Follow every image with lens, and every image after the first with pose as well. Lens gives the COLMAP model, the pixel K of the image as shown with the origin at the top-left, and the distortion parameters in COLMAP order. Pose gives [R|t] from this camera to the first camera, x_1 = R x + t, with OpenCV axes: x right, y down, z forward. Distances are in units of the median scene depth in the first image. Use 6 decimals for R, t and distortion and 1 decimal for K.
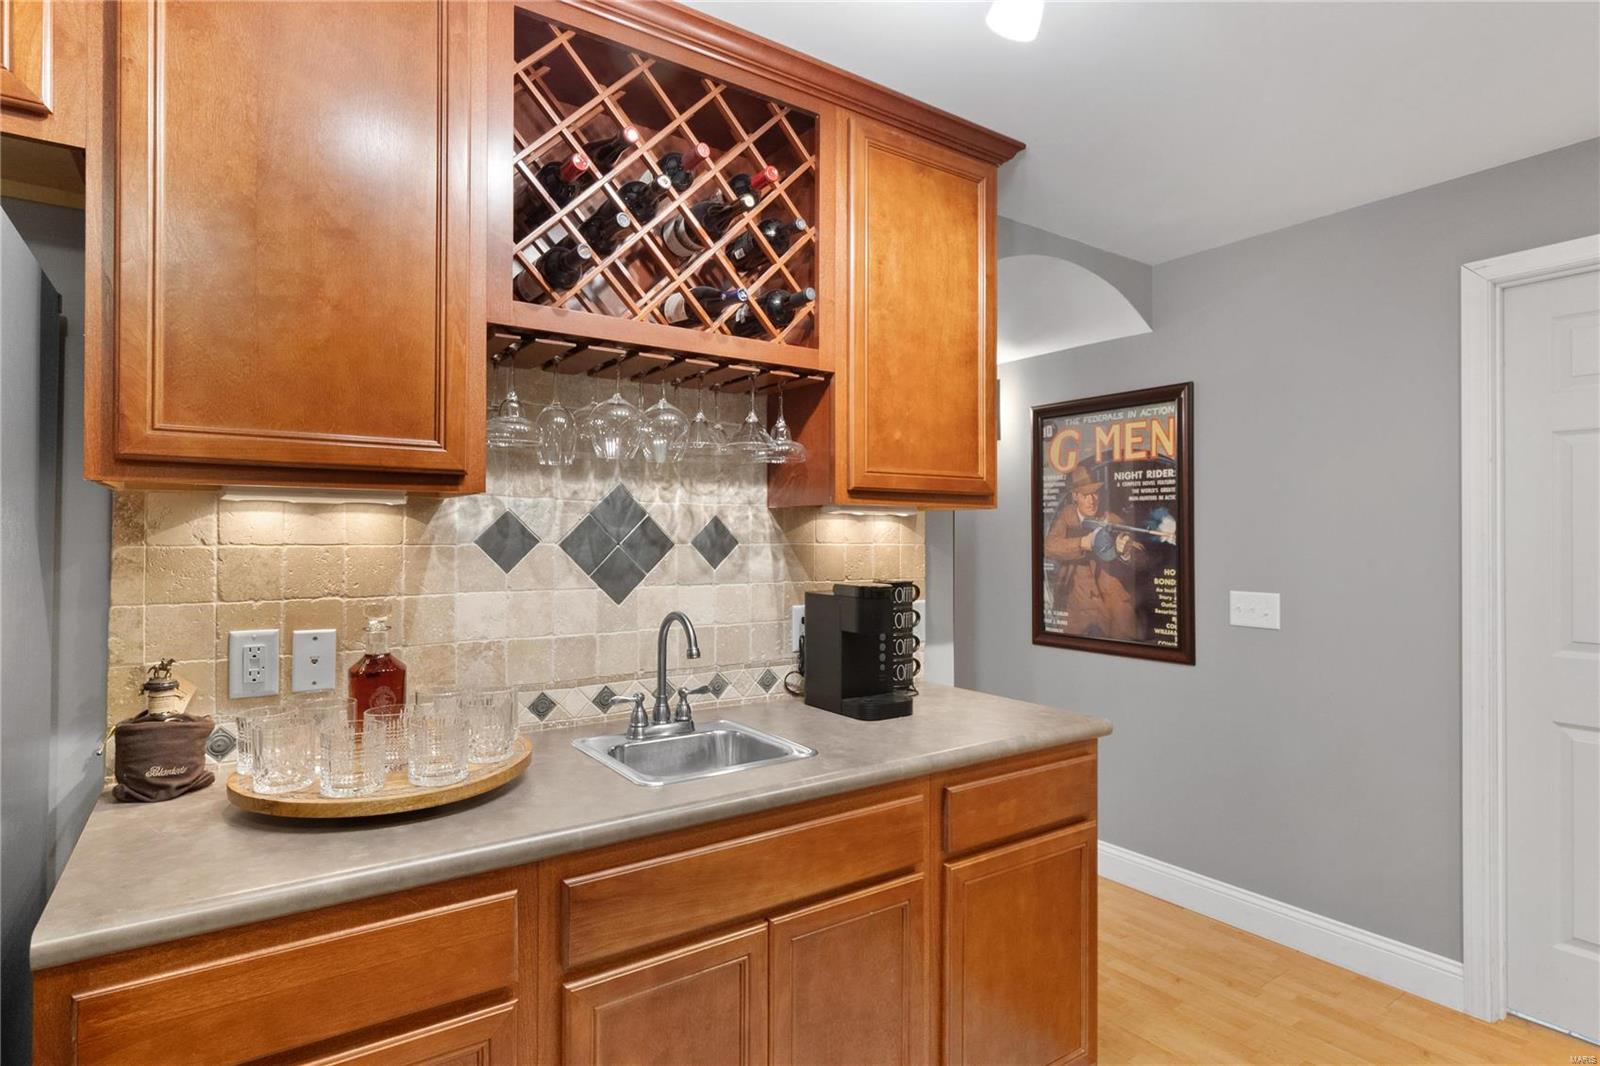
lens RADIAL K [[833.0, 0, 800.0], [0, 833.0, 533.0], [0, 0, 1]] dist [-0.000863, -0.001026]
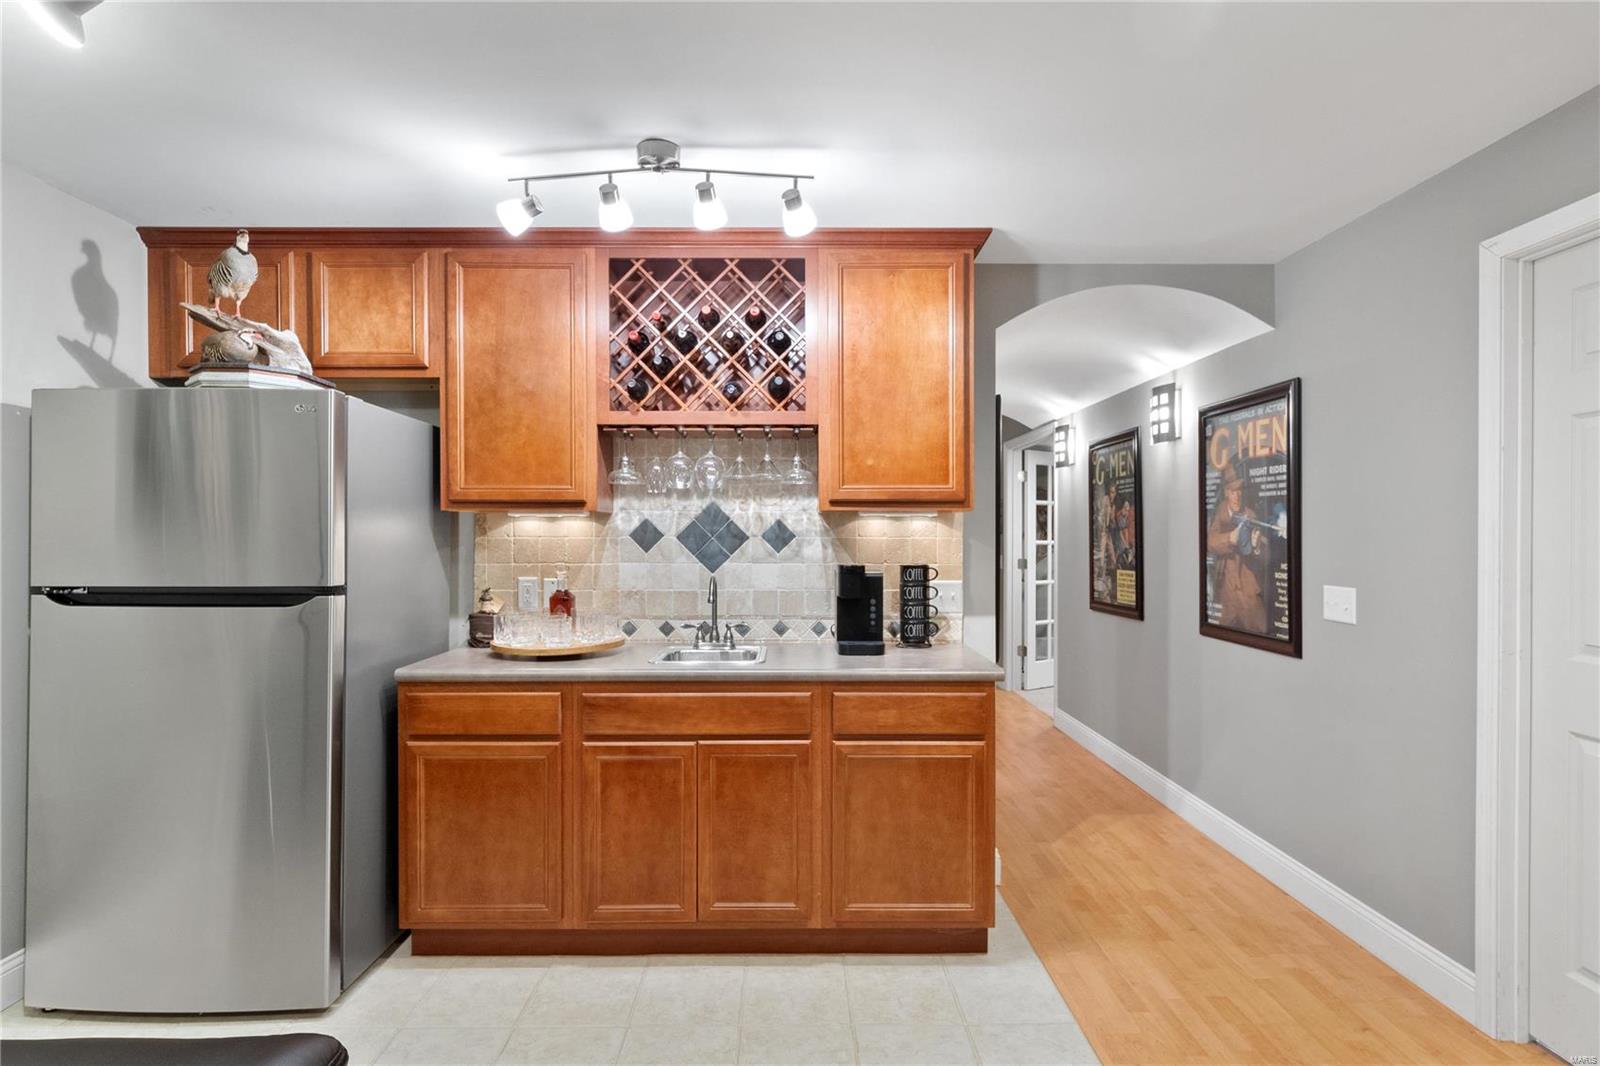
lens RADIAL K [[838.4, 0, 800.7], [0, 838.4, 541.2], [0, 0, 1]] dist [-0.000558, -0.000046]
pose [[0.828524, 0.002885, -0.559946, 0.776834], [0.004658, 0.999917, 0.012045, 0.002145], [0.559934, -0.012588, 0.828442, -0.259541]]
